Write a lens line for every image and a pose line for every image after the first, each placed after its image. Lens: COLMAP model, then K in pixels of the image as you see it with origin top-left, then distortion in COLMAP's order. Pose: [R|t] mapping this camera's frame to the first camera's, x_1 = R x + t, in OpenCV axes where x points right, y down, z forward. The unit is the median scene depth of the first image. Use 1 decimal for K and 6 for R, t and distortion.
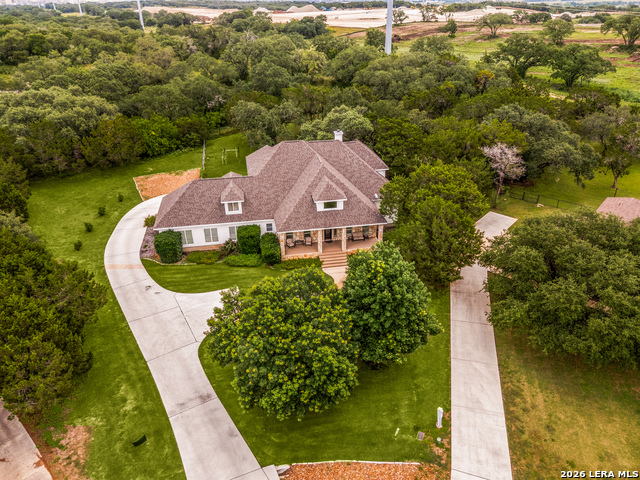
lens RADIAL K [[472.1, 0, 320.0], [0, 472.1, 240.0], [0, 0, 1]] dist [0.070224, -0.060648]
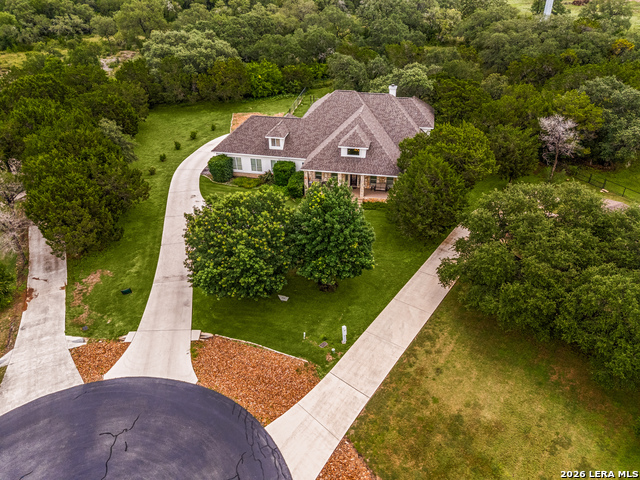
lens RADIAL K [[472.1, 0, 320.0], [0, 472.1, 240.0], [0, 0, 1]] dist [0.070224, -0.060648]
pose [[0.929189, 0.197834, -0.312202, 0.319726], [-0.175582, 0.979560, 0.098145, 0.029323], [0.325237, -0.036378, 0.944933, -0.054641]]
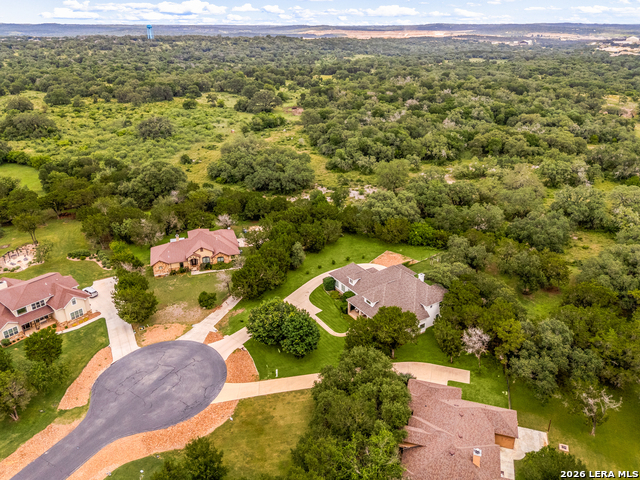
lens RADIAL K [[488.2, 0, 320.0], [0, 488.2, 240.0], [0, 0, 1]] dist [0.071609, -0.071292]
pose [[0.391920, 0.384472, -0.835811, 1.515587], [-0.428699, 0.880150, 0.203847, -0.617773], [0.814012, 0.278420, 0.509772, -0.279344]]
